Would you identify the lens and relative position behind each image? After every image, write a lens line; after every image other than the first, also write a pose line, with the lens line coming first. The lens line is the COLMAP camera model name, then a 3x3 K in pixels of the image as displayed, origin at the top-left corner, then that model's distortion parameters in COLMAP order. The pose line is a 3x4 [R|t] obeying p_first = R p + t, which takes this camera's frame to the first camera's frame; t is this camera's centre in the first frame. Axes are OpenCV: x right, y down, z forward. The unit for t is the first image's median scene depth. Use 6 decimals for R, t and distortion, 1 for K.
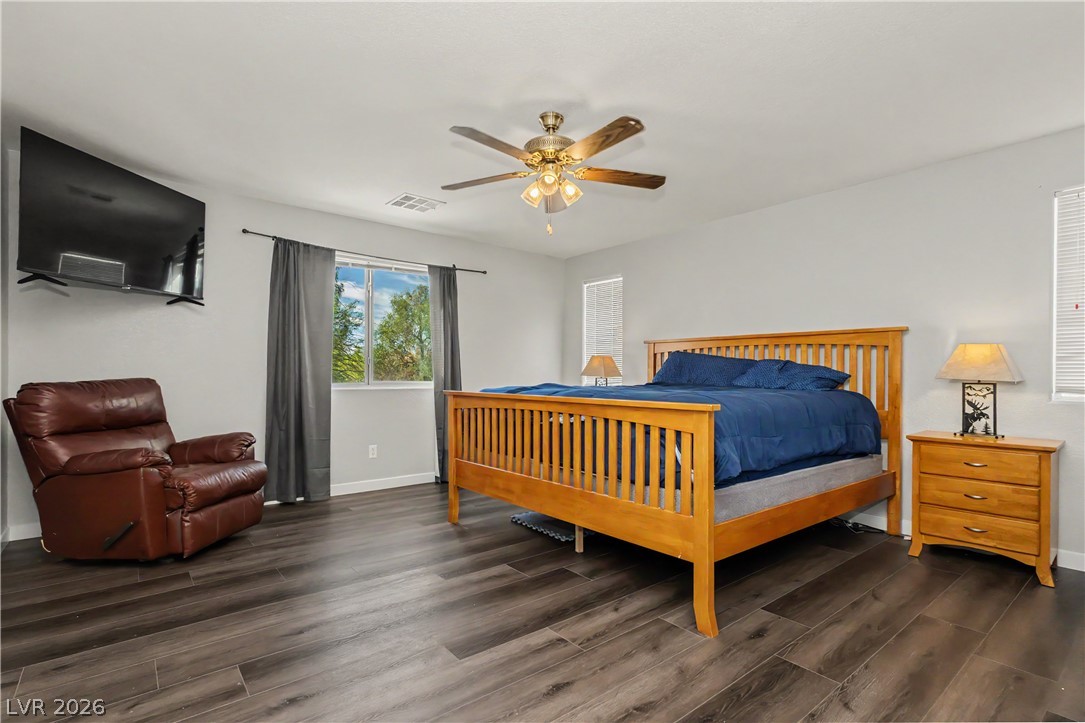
lens RADIAL K [[501.9, 0, 542.5], [0, 501.9, 361.5], [0, 0, 1]] dist [0.003206, 0.000447]
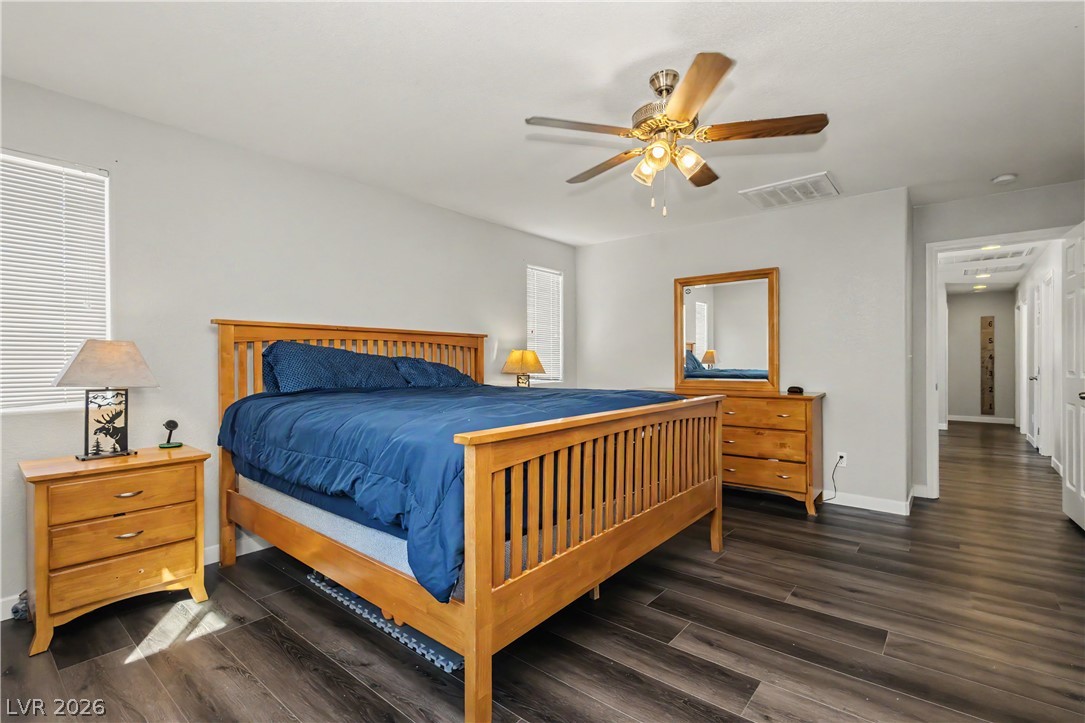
lens RADIAL K [[501.9, 0, 542.5], [0, 501.9, 361.5], [0, 0, 1]] dist [0.003206, 0.000447]
pose [[-0.197412, 0.009014, 0.980279, -0.518180], [-0.015835, 0.999798, -0.012383, 0.011195], [-0.980193, -0.017967, -0.197229, 0.930279]]
